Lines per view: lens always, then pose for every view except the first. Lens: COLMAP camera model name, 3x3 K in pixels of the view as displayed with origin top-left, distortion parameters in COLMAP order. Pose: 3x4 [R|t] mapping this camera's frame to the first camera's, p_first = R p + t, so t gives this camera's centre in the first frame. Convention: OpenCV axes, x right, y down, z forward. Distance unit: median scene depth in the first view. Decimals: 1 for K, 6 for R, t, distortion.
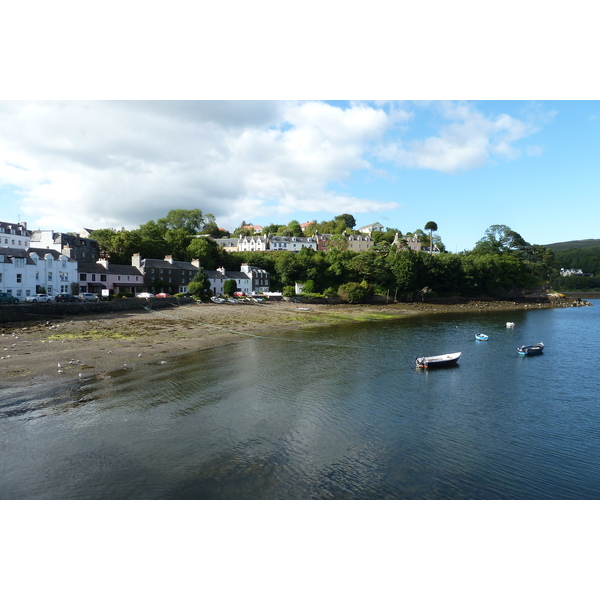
lens RADIAL K [[435.7, 0, 302.8], [0, 435.7, 297.5], [0, 0, 1]] dist [-0.013605, -0.005739]
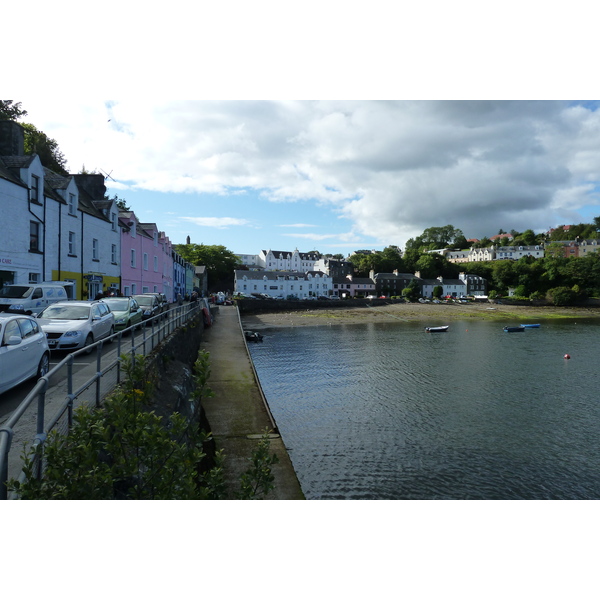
lens RADIAL K [[435.7, 0, 303.9], [0, 435.7, 301.3], [0, 0, 1]] dist [-0.013605, -0.005739]
pose [[0.779049, 0.010948, -0.626868, 0.340255], [-0.010137, 0.999937, 0.004866, 0.004095], [0.626881, 0.002563, 0.779110, -0.302184]]
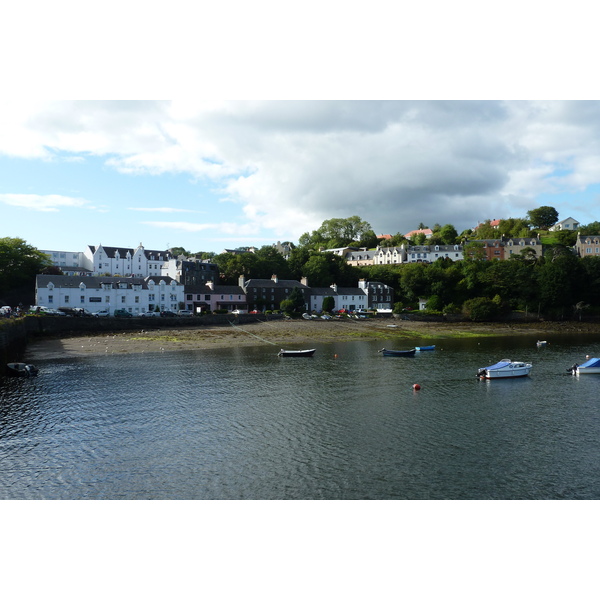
lens RADIAL K [[613.3, 0, 301.5], [0, 613.3, 299.6], [0, 0, 1]] dist [0.023783, 0.000000]
pose [[0.887381, -0.008932, -0.460951, 0.420938], [-0.003210, 0.999668, -0.025550, 0.002508], [0.461026, 0.024152, 0.887058, -0.295139]]
